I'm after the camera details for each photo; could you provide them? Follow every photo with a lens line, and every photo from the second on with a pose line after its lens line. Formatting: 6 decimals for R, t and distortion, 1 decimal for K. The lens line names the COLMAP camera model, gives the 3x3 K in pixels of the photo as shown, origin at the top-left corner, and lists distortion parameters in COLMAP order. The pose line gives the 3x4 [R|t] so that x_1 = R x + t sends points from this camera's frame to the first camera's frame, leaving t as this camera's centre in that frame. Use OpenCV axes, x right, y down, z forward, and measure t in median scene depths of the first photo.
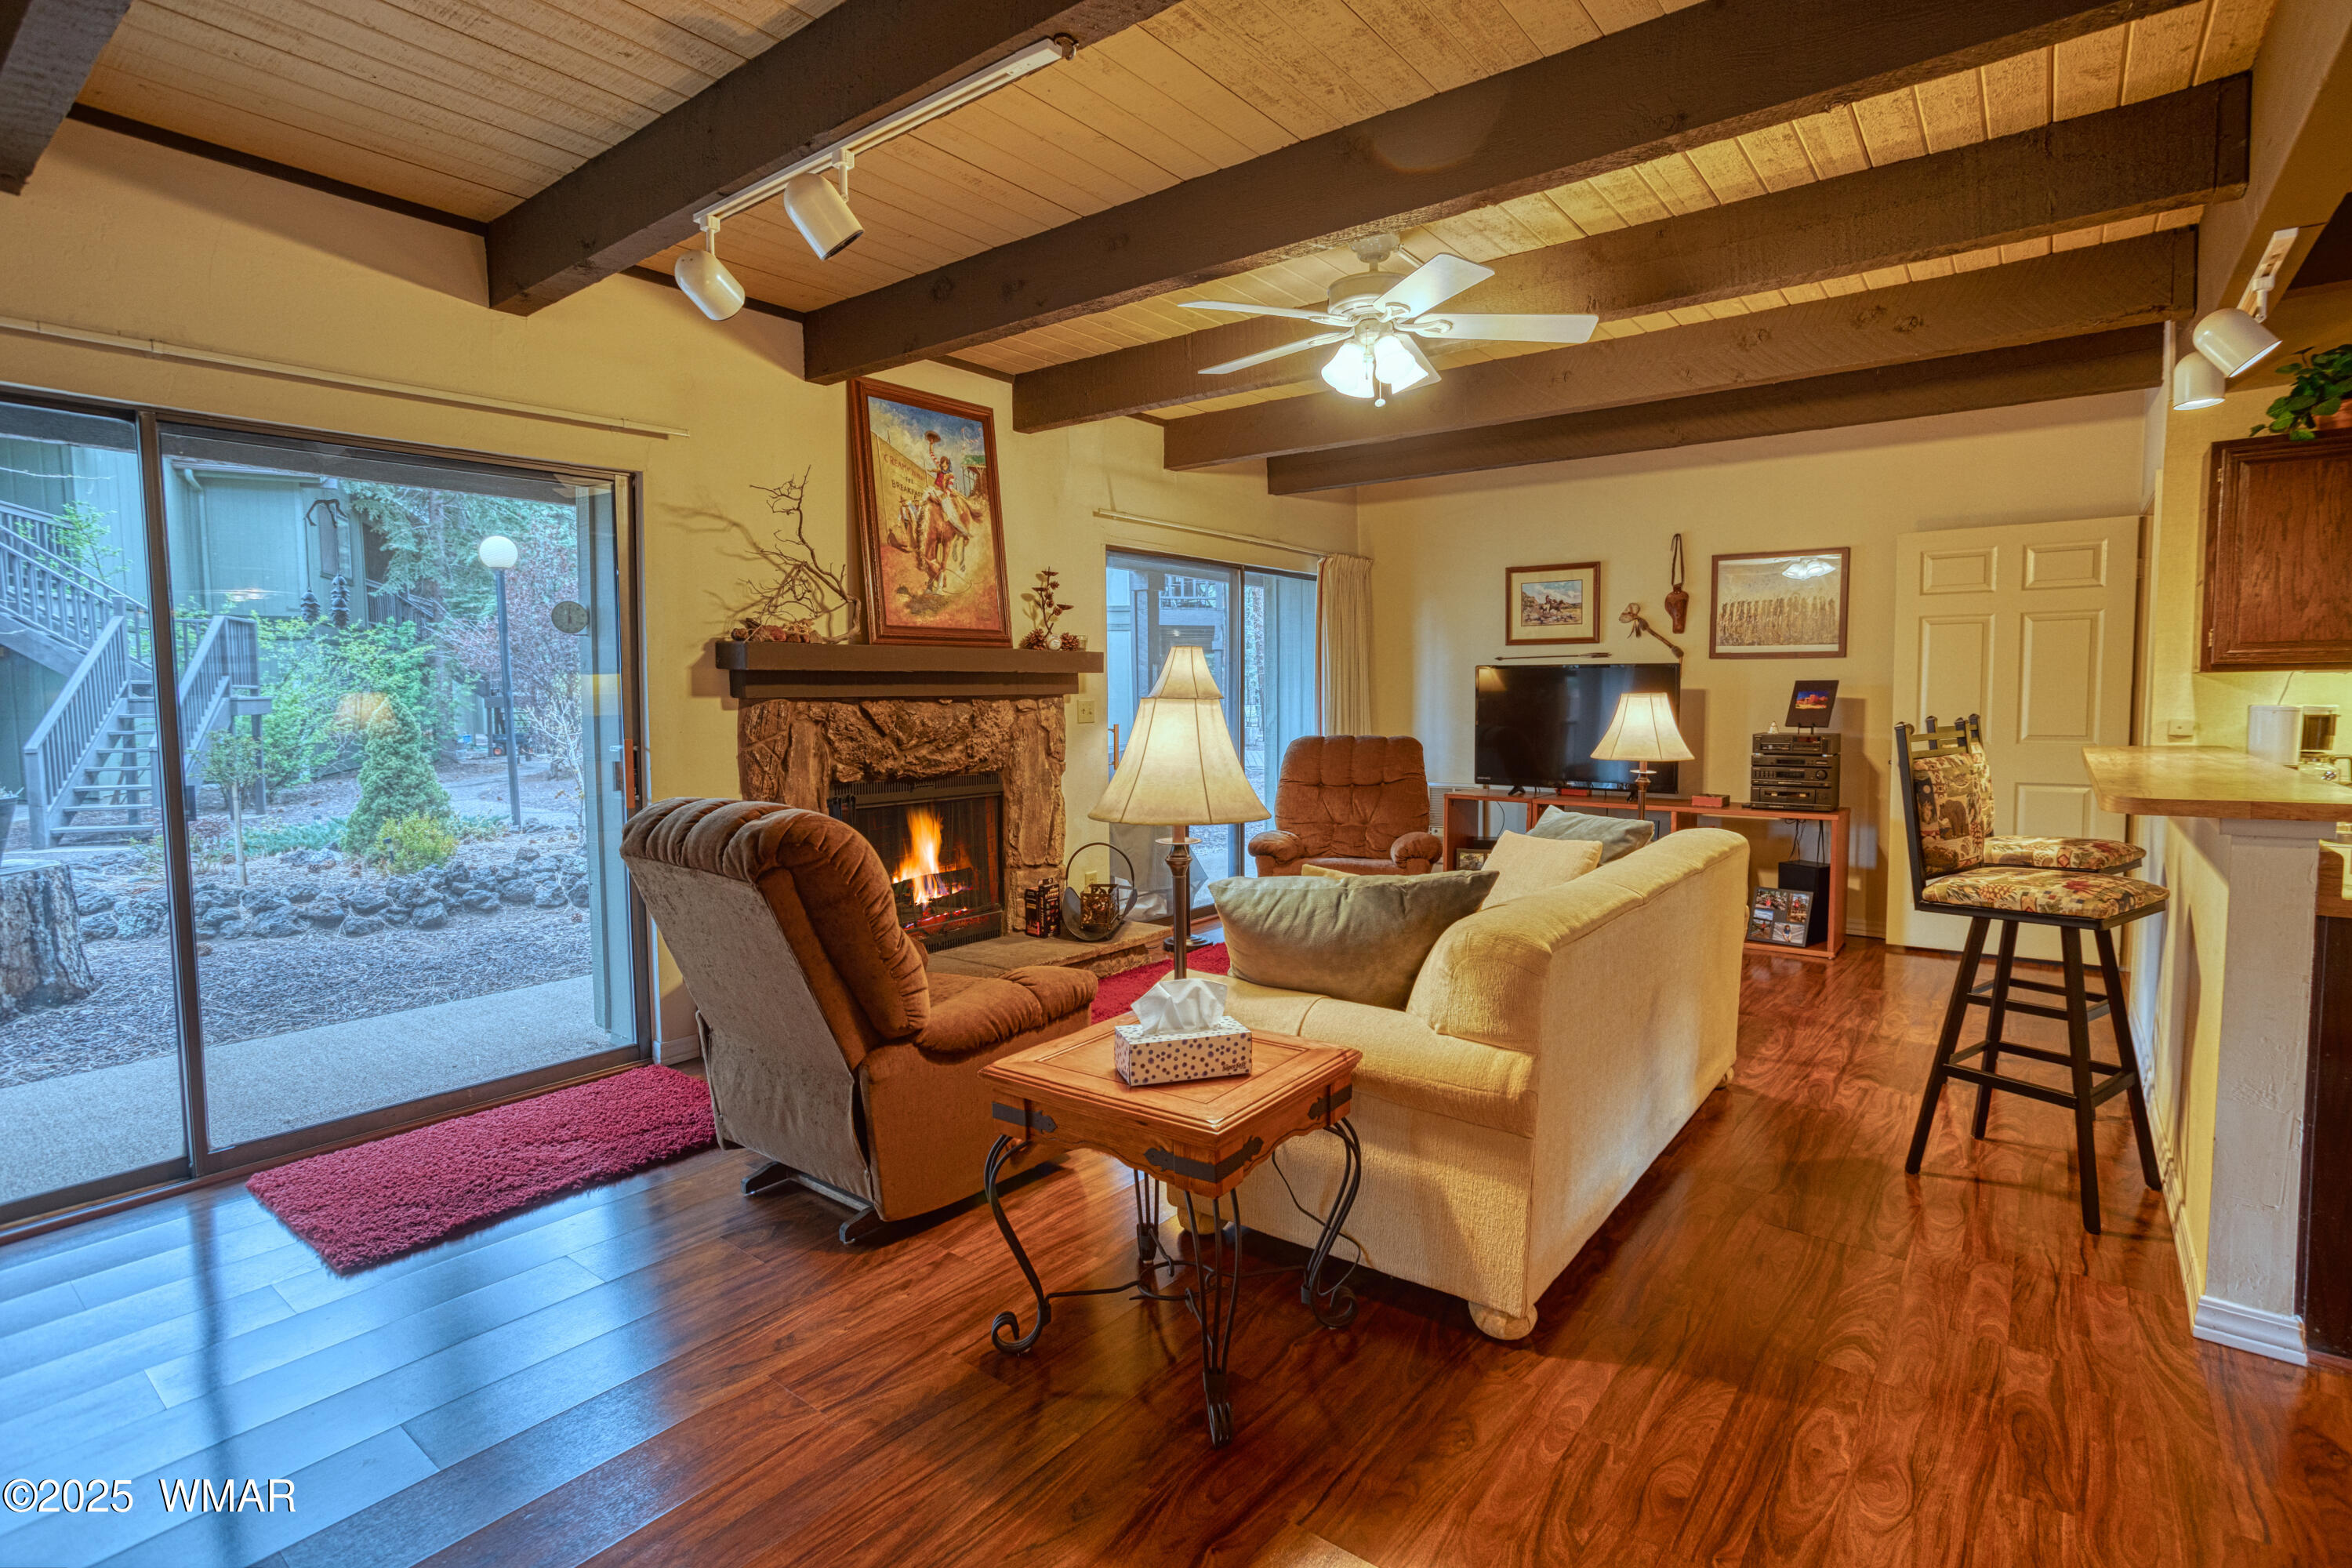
lens RADIAL K [[1131.6, 0, 1186.1], [0, 1131.6, 773.8], [0, 0, 1]] dist [-0.003032, 0.000121]
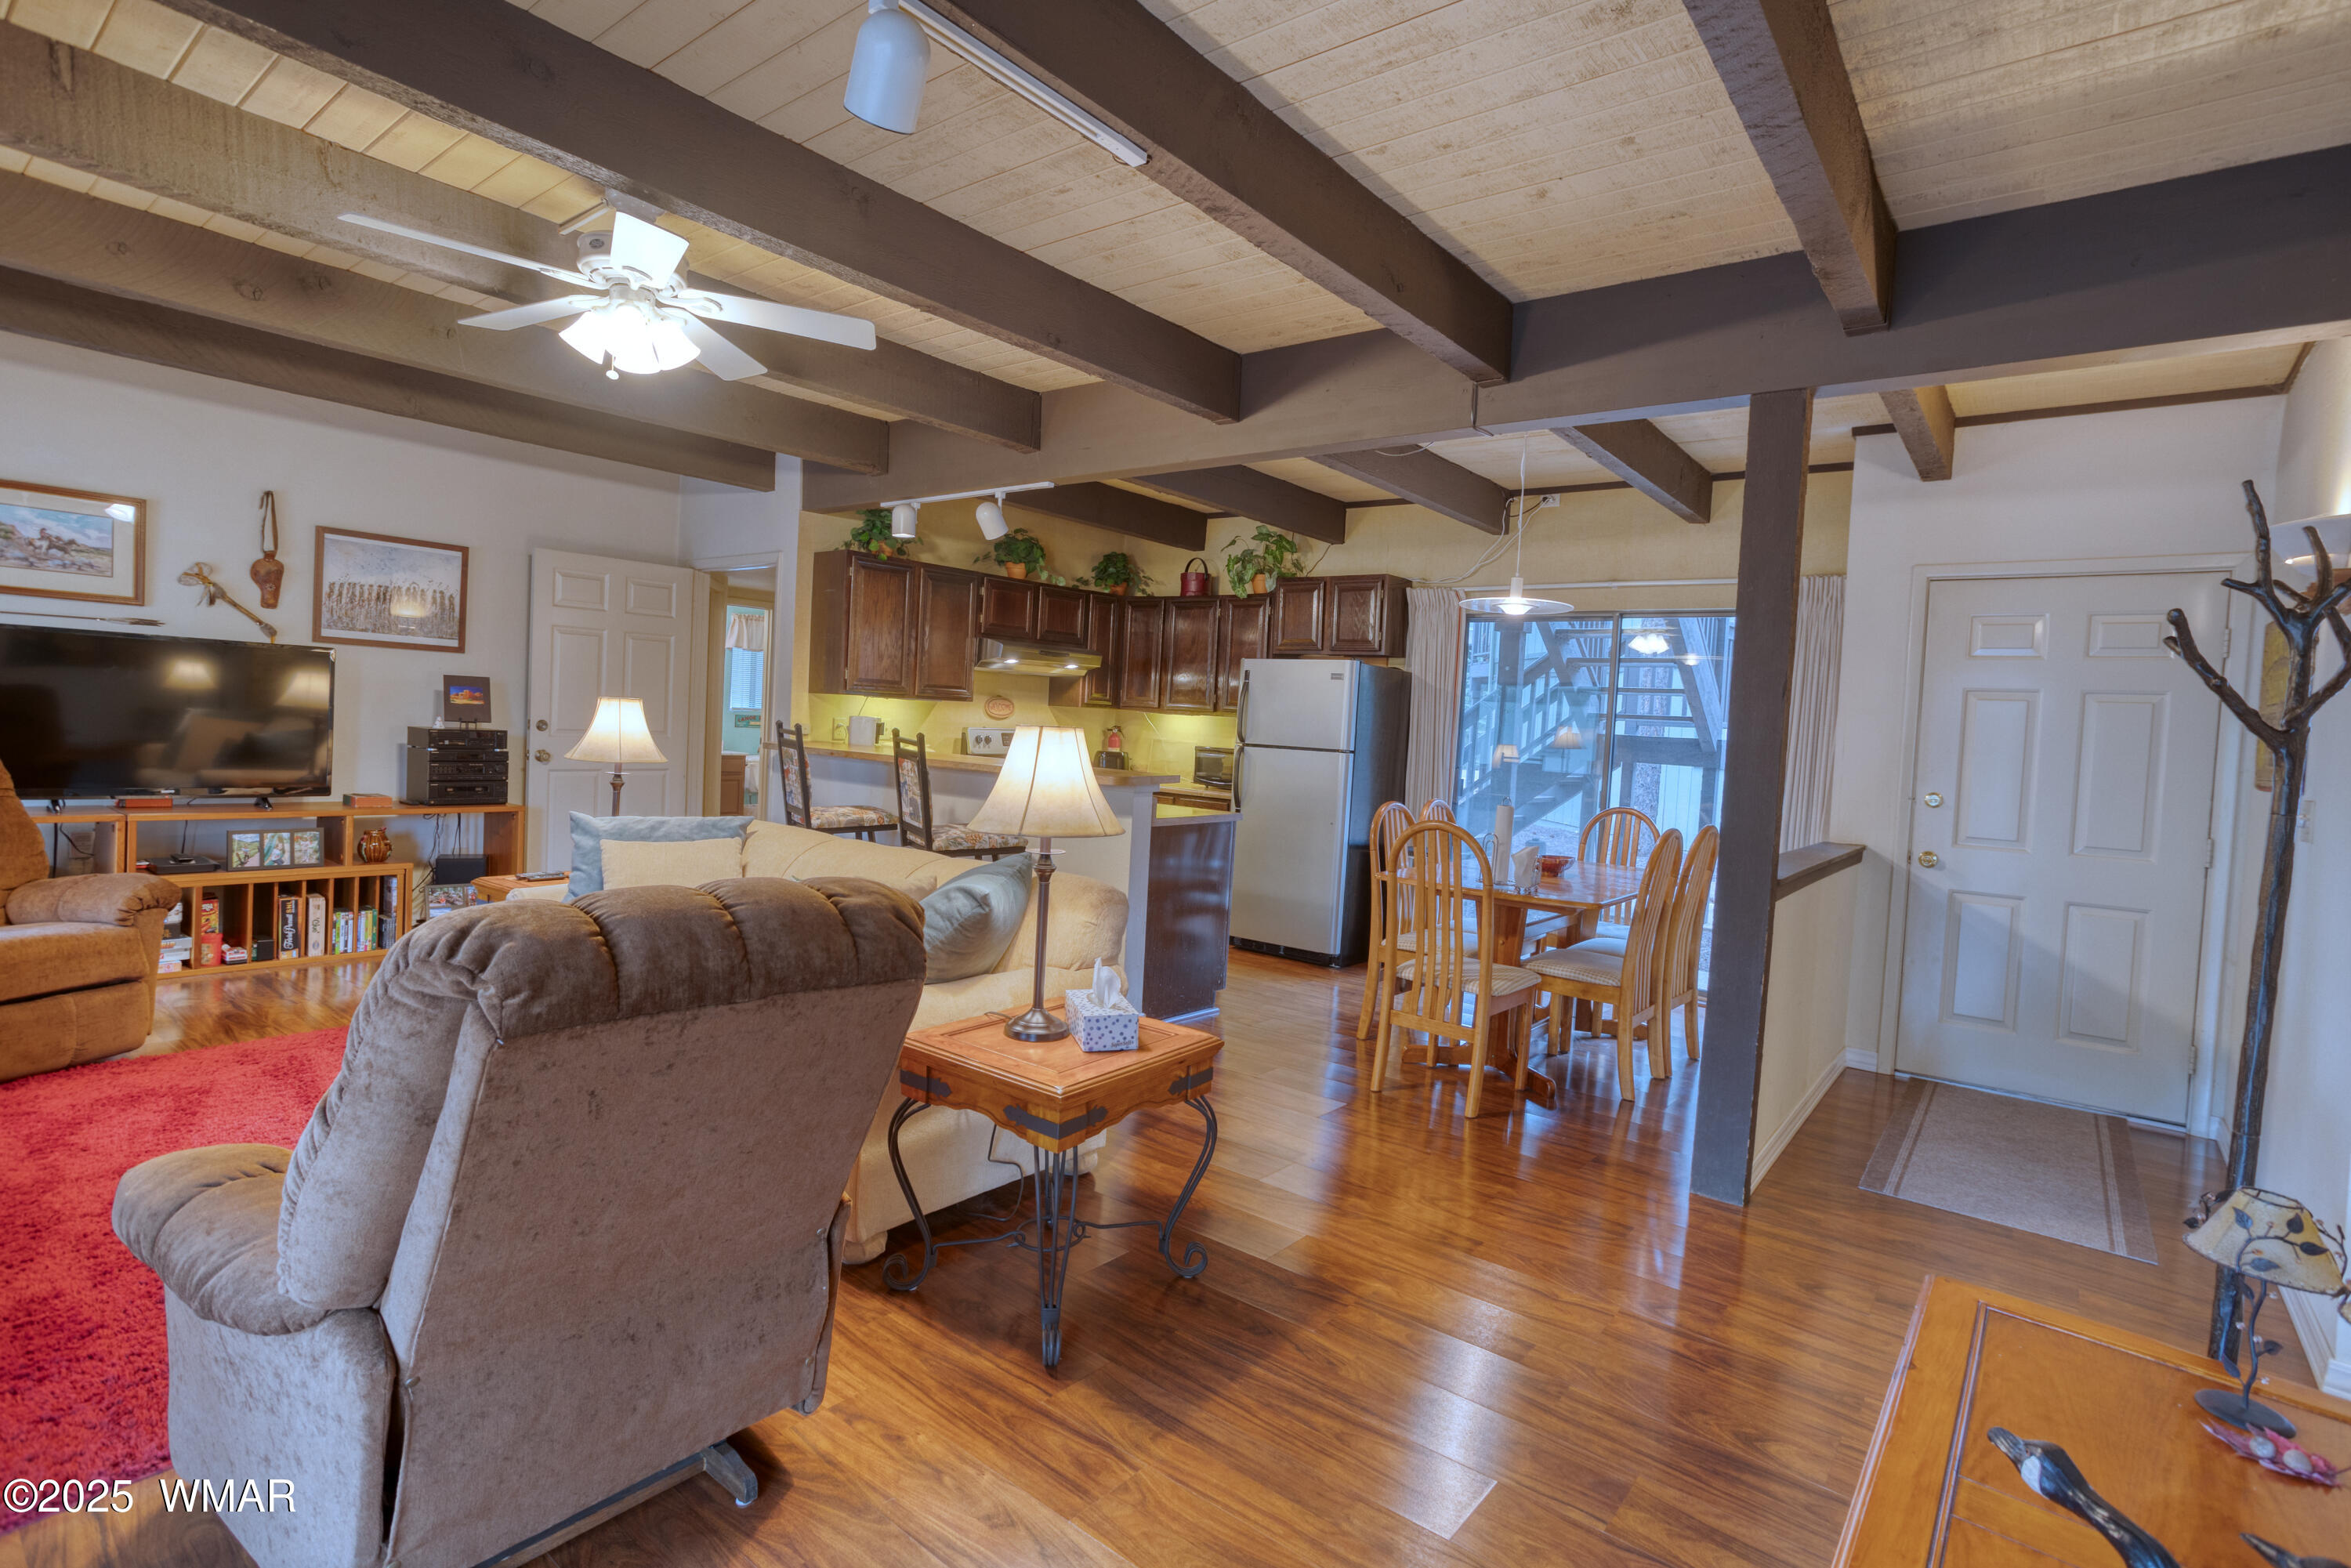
lens RADIAL K [[1131.1, 0, 1184.2], [0, 1131.1, 772.8], [0, 0, 1]] dist [-0.003032, 0.000121]
pose [[0.018433, -0.042901, 0.998909, -0.439281], [0.019653, 0.998902, 0.042538, -0.024949], [-0.999637, 0.018848, 0.019256, 0.324169]]
